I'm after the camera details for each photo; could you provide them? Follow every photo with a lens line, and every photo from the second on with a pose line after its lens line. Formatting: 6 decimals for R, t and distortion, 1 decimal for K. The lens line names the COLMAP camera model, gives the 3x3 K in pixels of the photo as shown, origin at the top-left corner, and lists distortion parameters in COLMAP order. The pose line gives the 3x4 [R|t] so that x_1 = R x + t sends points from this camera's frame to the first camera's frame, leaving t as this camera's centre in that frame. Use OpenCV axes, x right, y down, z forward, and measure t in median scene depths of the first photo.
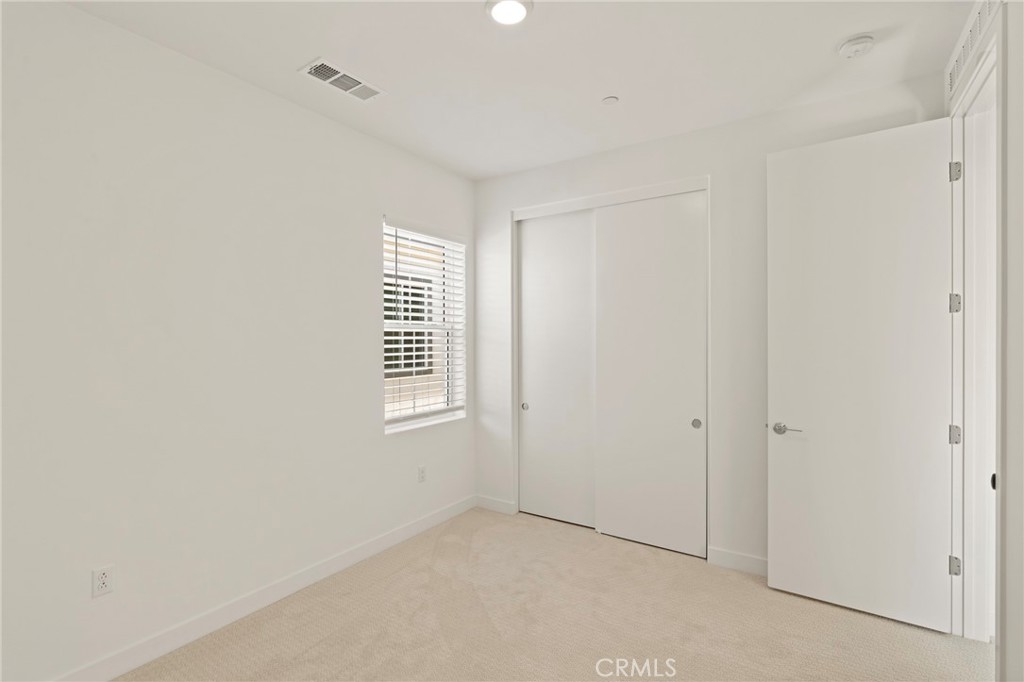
lens RADIAL K [[471.5, 0, 512.0], [0, 471.5, 341.0], [0, 0, 1]] dist [-0.000108, -0.000065]
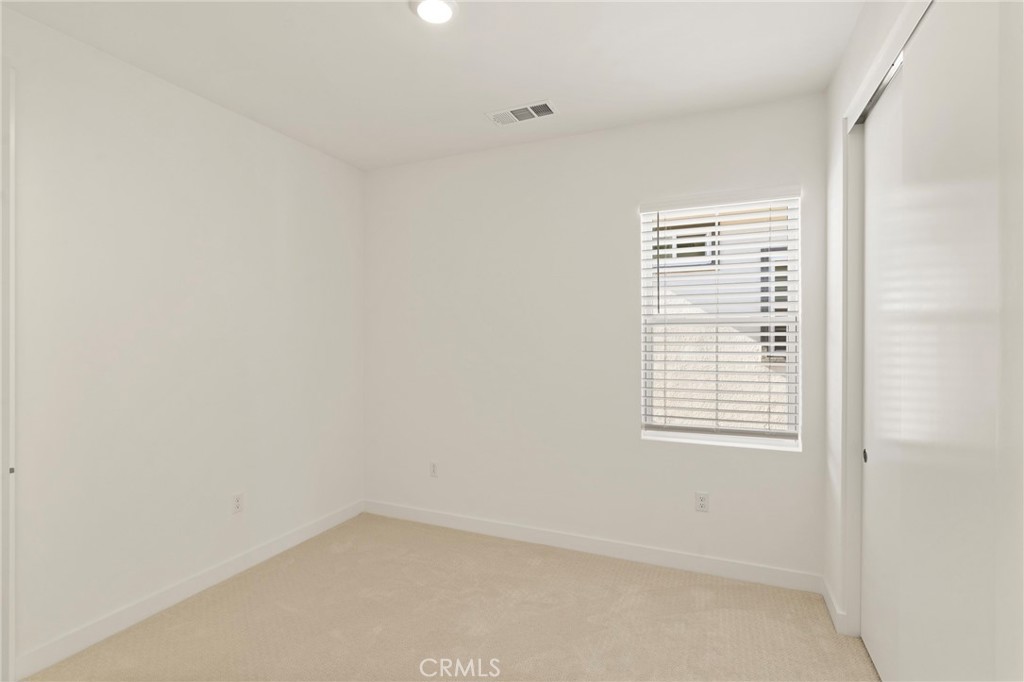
lens RADIAL K [[471.5, 0, 512.0], [0, 471.5, 341.0], [0, 0, 1]] dist [-0.000108, -0.000065]
pose [[0.174753, 0.001509, -0.984611, 0.522848], [0.001660, 0.999997, 0.001828, 0.001665], [0.984611, -0.001954, 0.174750, 0.507075]]
